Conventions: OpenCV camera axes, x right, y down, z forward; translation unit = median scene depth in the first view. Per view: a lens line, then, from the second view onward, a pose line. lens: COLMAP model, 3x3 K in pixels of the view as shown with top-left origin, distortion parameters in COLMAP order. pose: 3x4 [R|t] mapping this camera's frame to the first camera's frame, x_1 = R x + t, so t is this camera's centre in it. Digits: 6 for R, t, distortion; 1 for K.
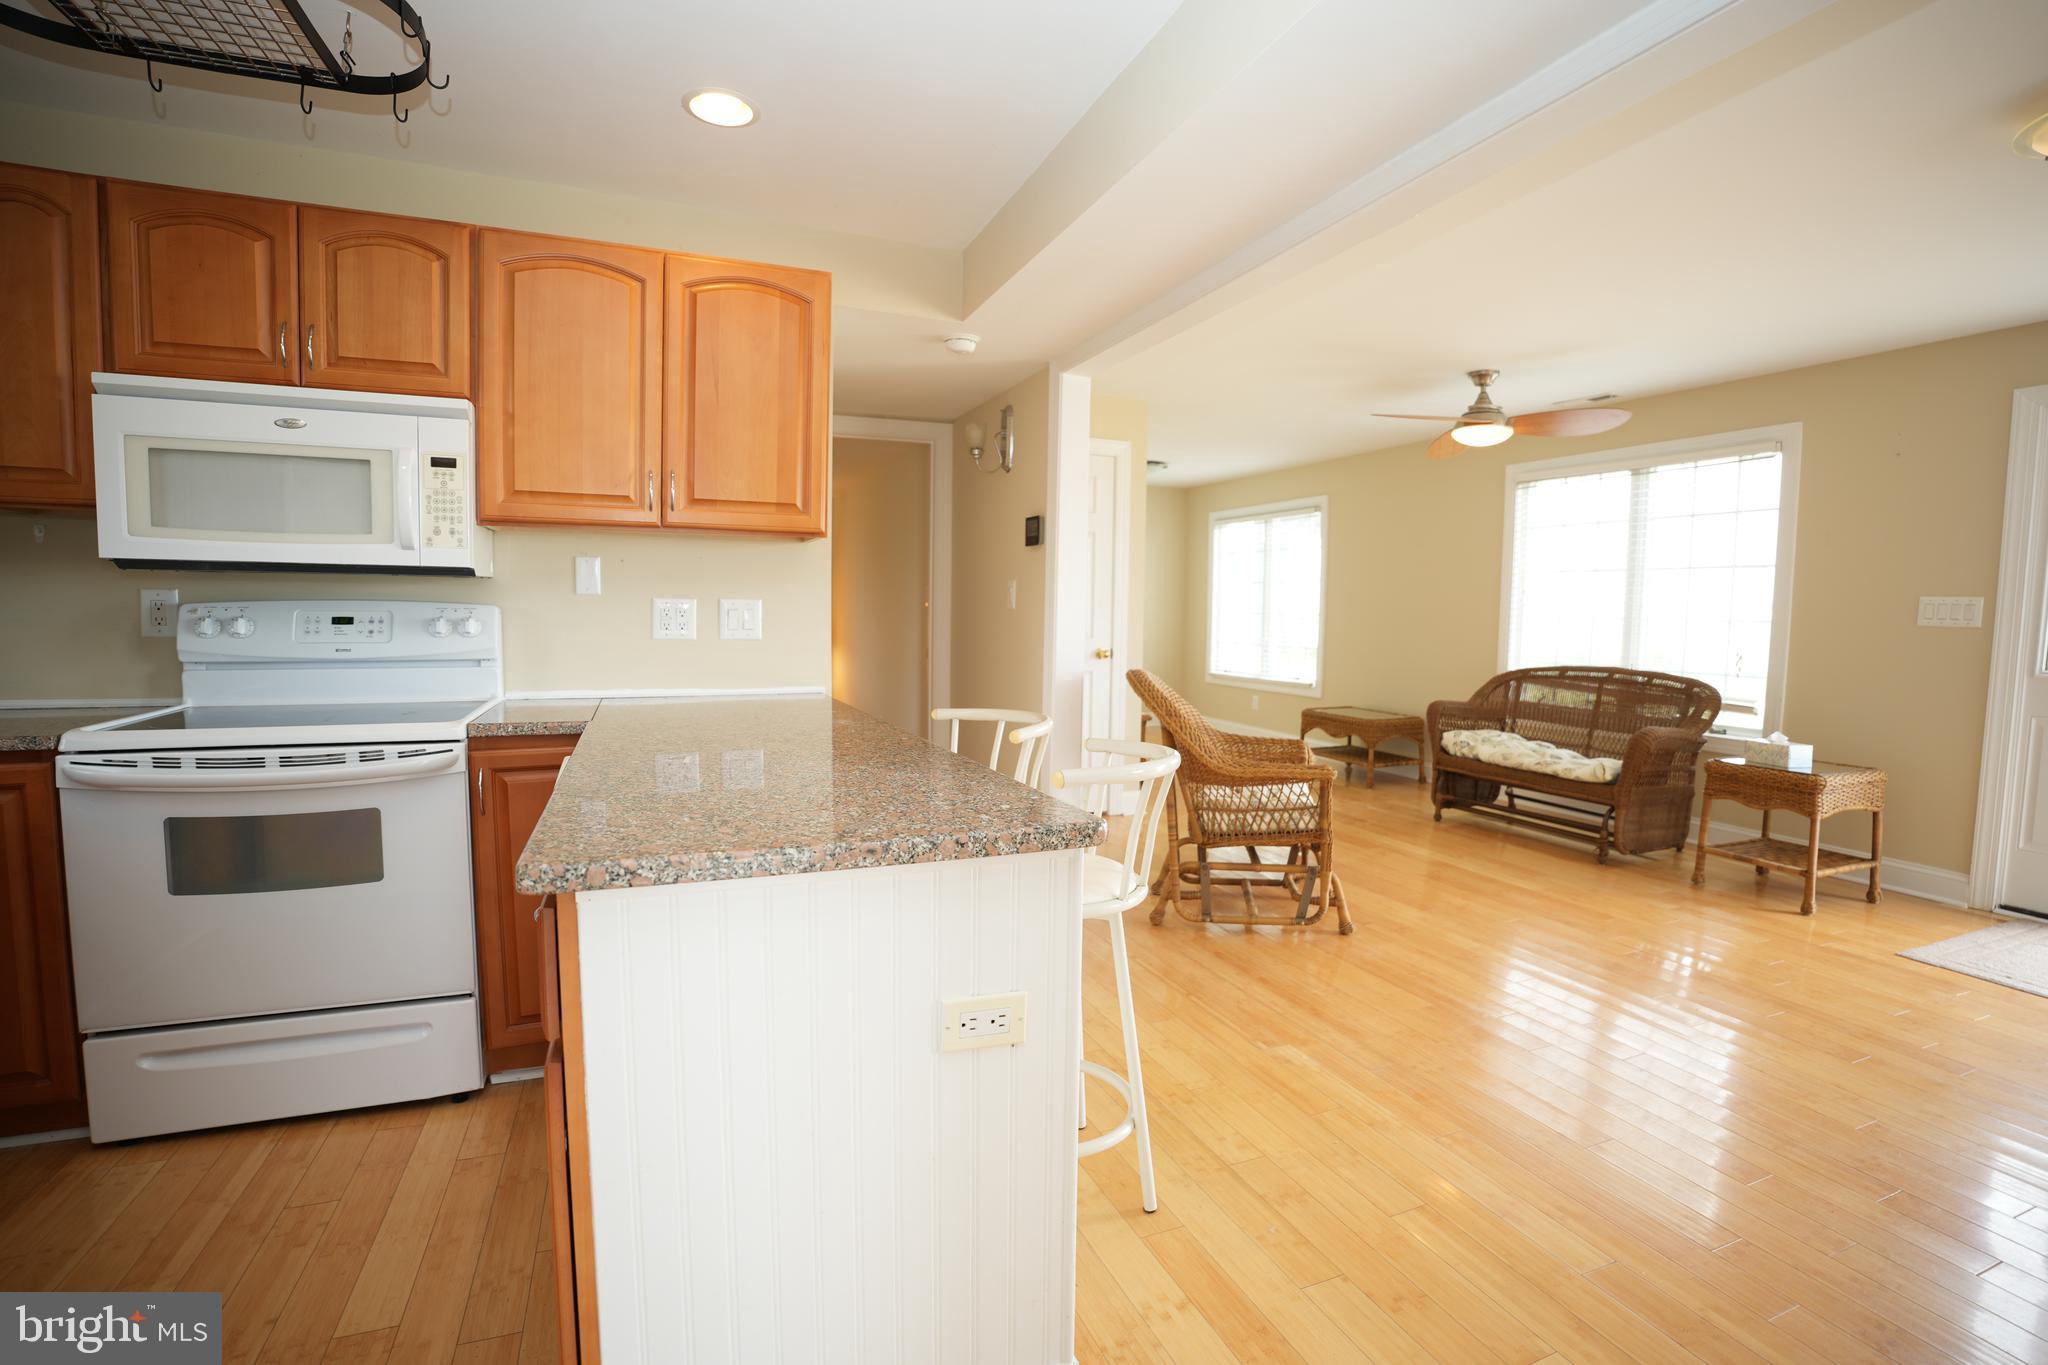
lens RADIAL K [[941.8, 0, 1027.8], [0, 941.8, 682.7], [0, 0, 1]] dist [-0.069702, 0.018022]
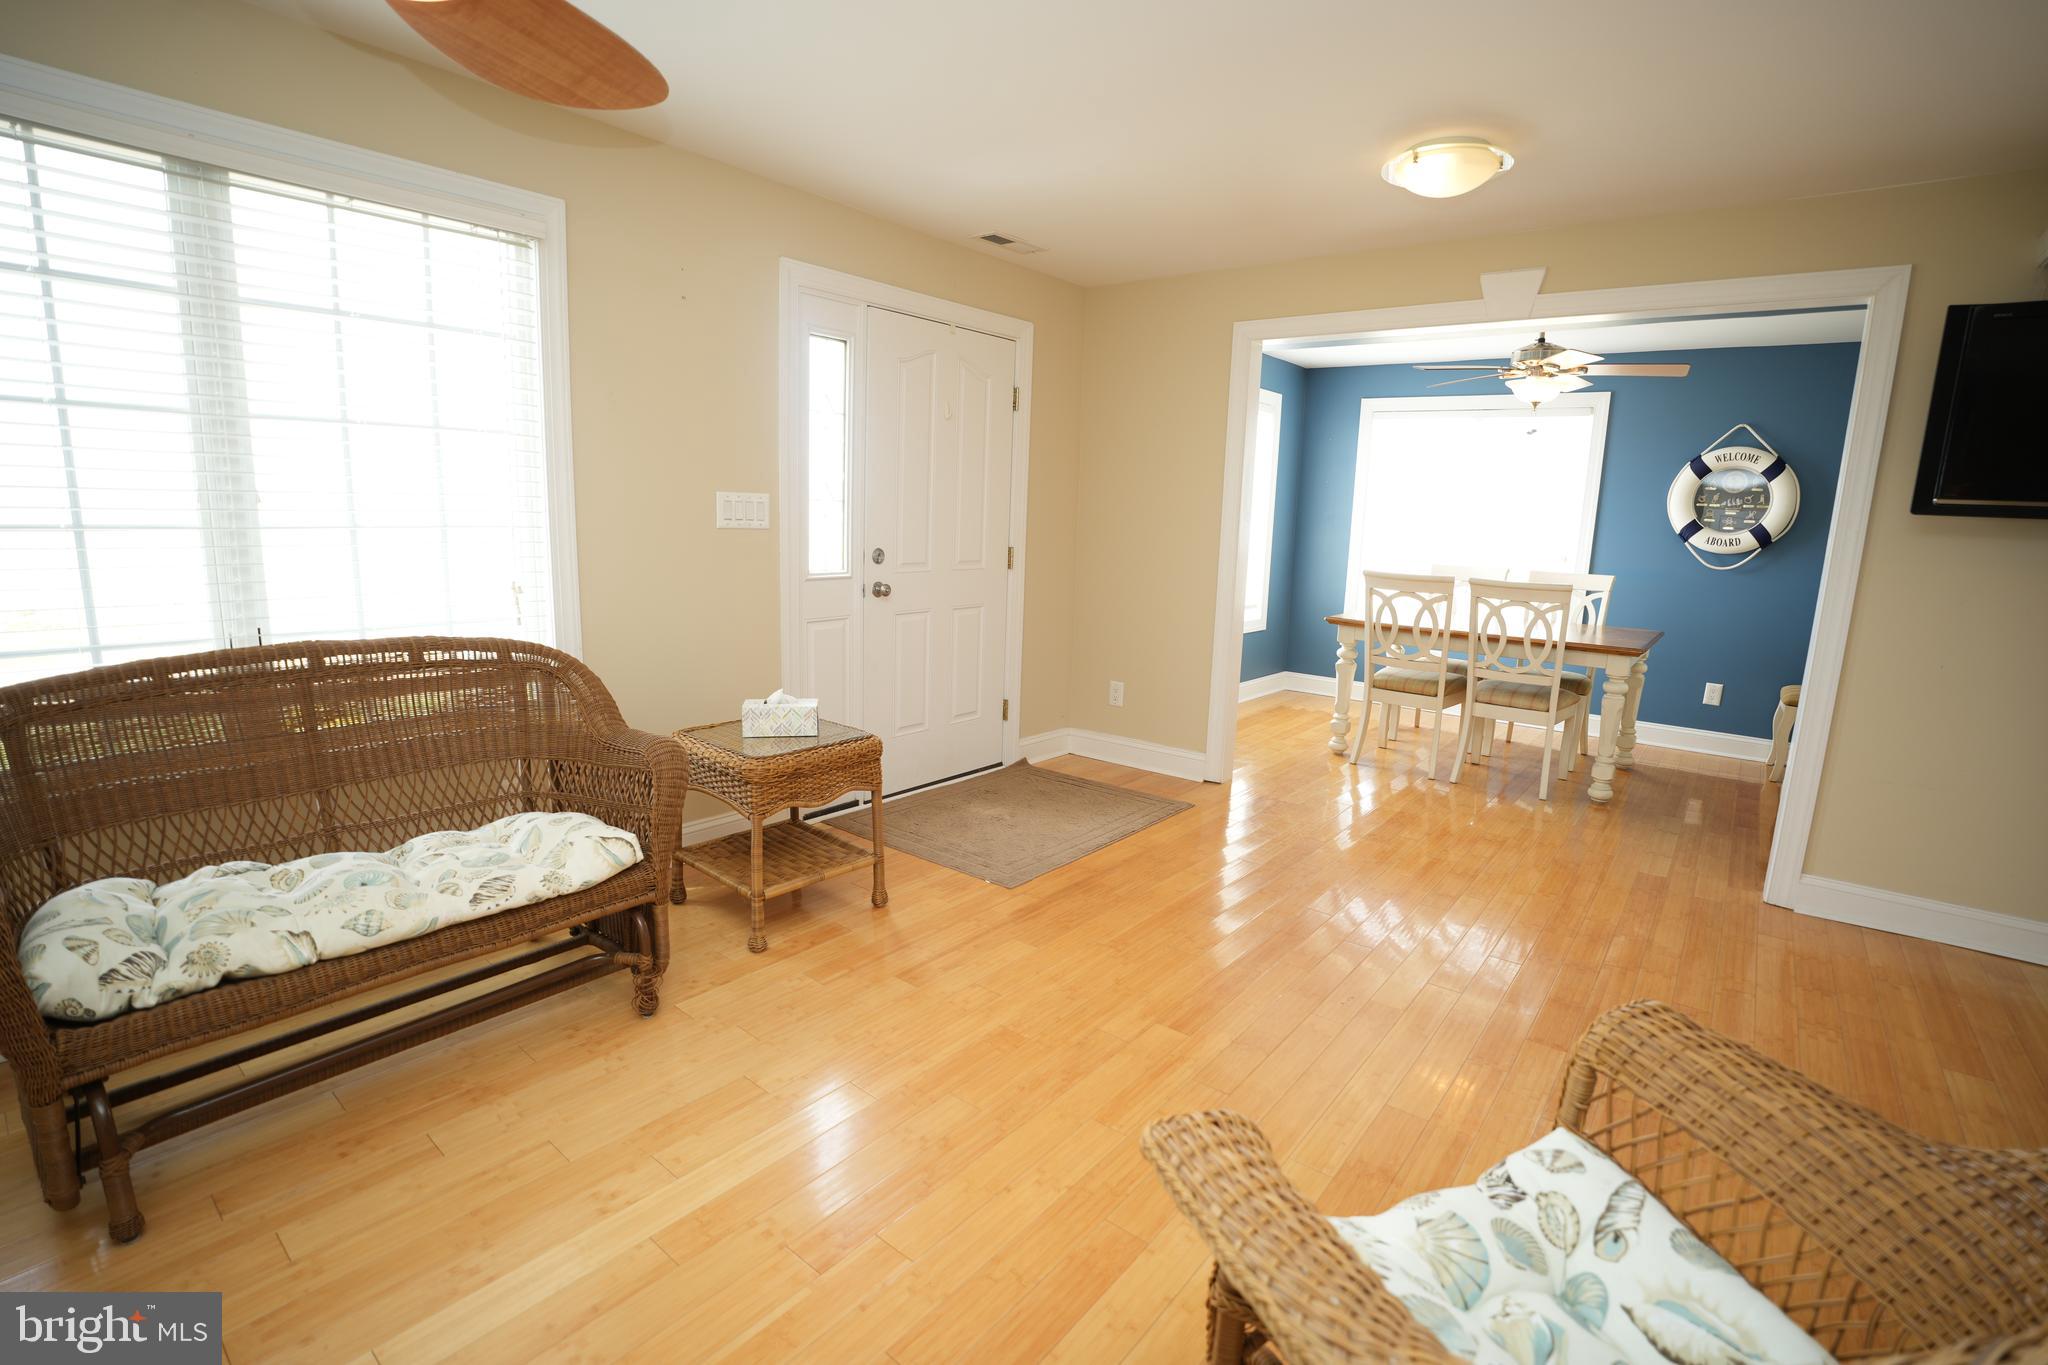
lens RADIAL K [[941.8, 0, 1028.2], [0, 941.8, 679.8], [0, 0, 1]] dist [-0.069702, 0.018022]
pose [[-0.485051, -0.188840, 0.853853, 0.138640], [0.027304, 0.972659, 0.230626, -0.132992], [-0.874059, 0.135179, -0.466634, 1.331468]]
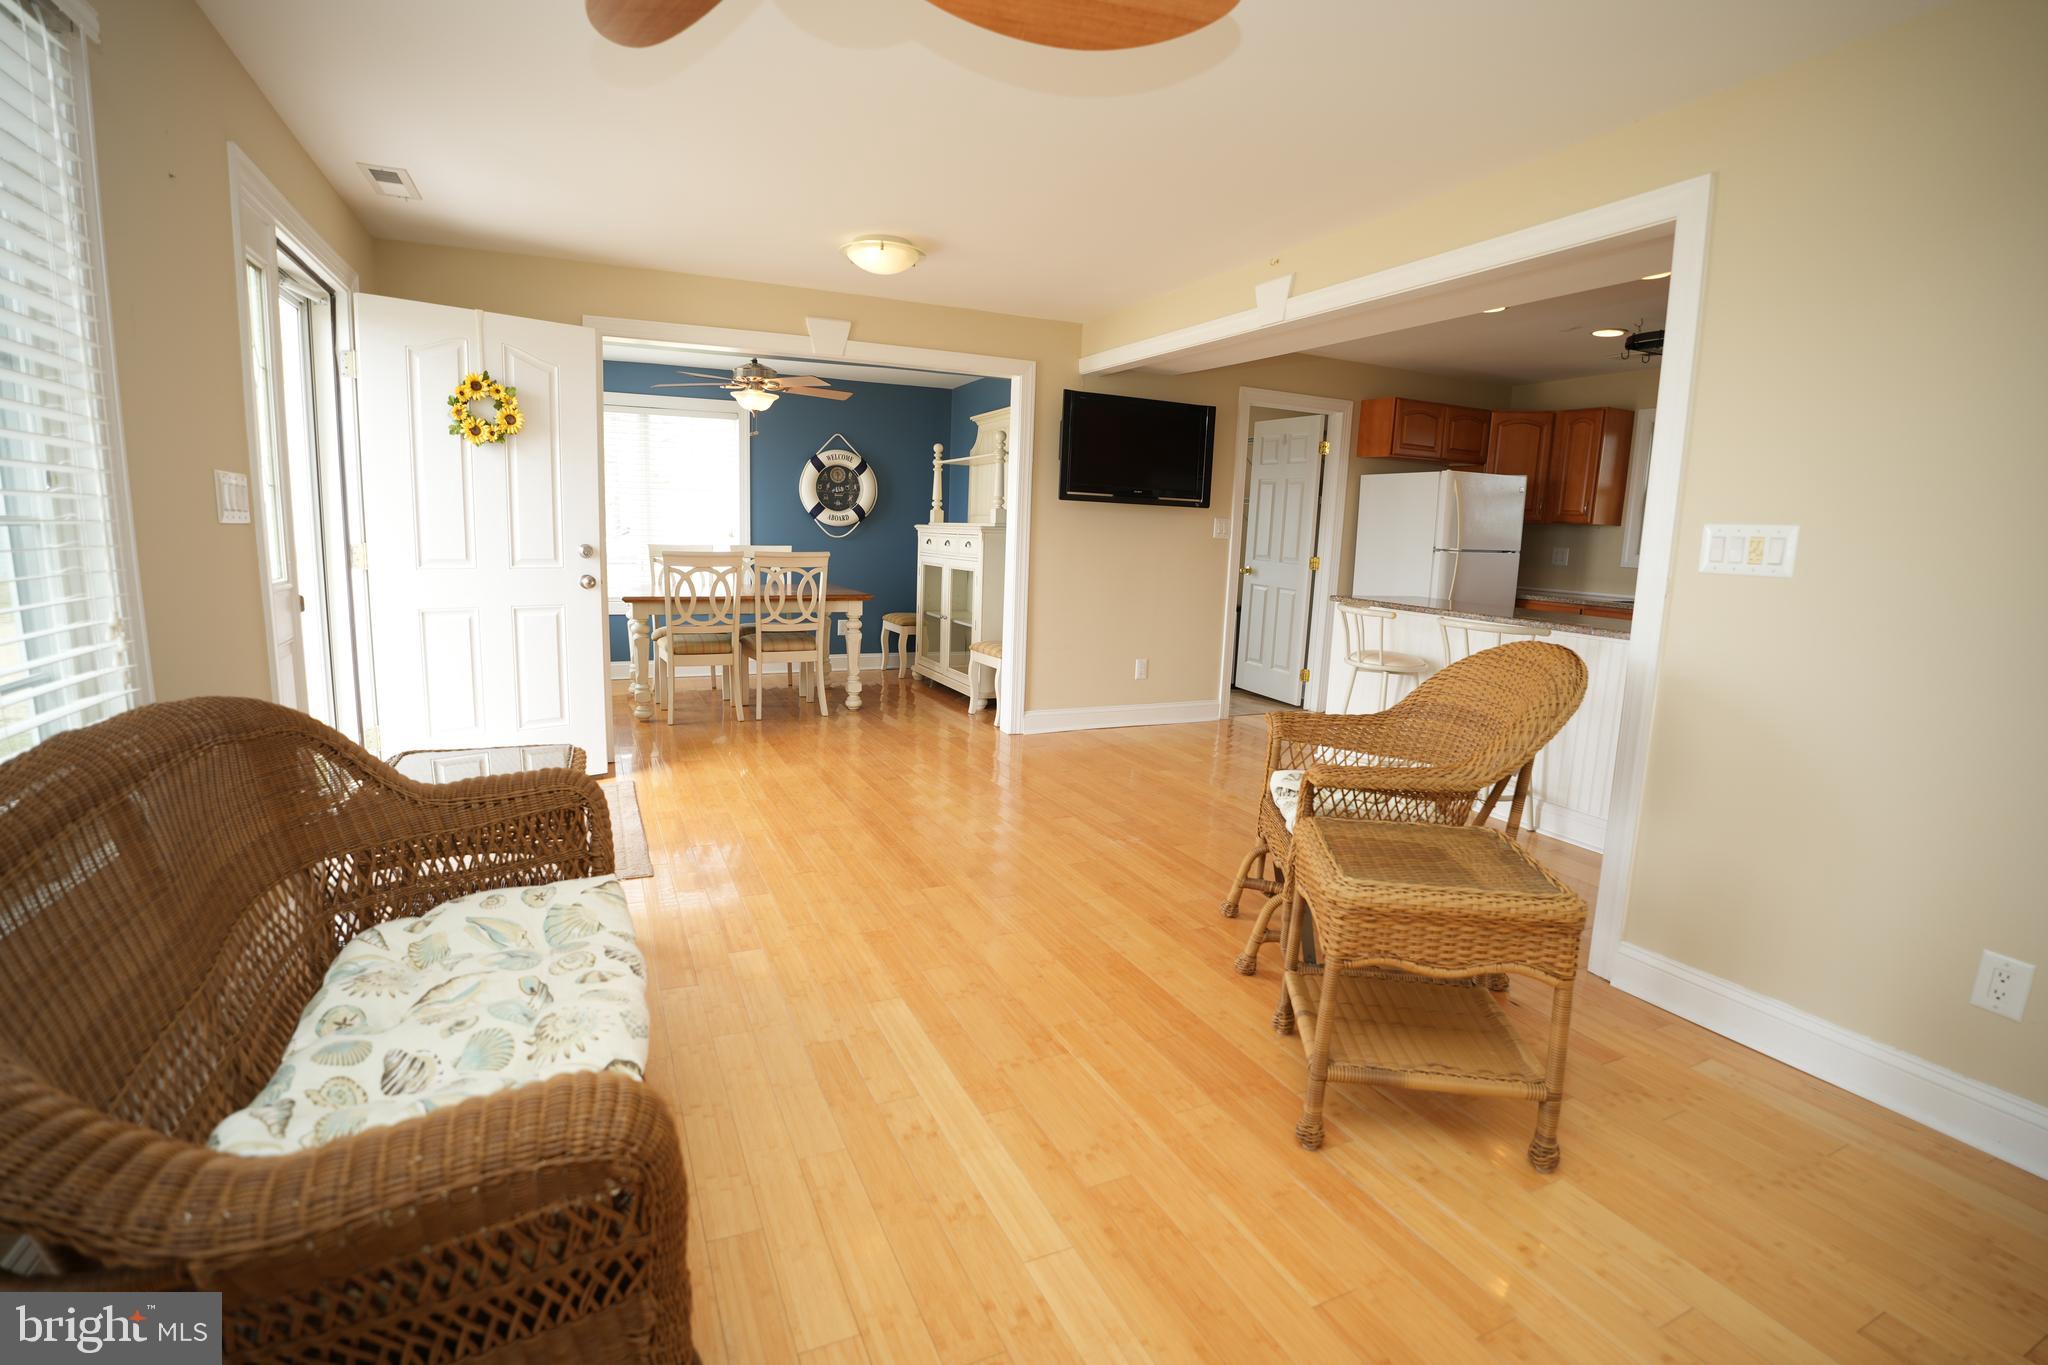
lens RADIAL K [[941.8, 0, 1026.6], [0, 941.8, 680.7], [0, 0, 1]] dist [-0.069702, 0.018022]
pose [[-0.997483, -0.038679, -0.059422, 0.599899], [-0.051643, 0.970595, 0.235114, -0.143161], [0.048581, 0.237591, -0.970150, 1.814408]]
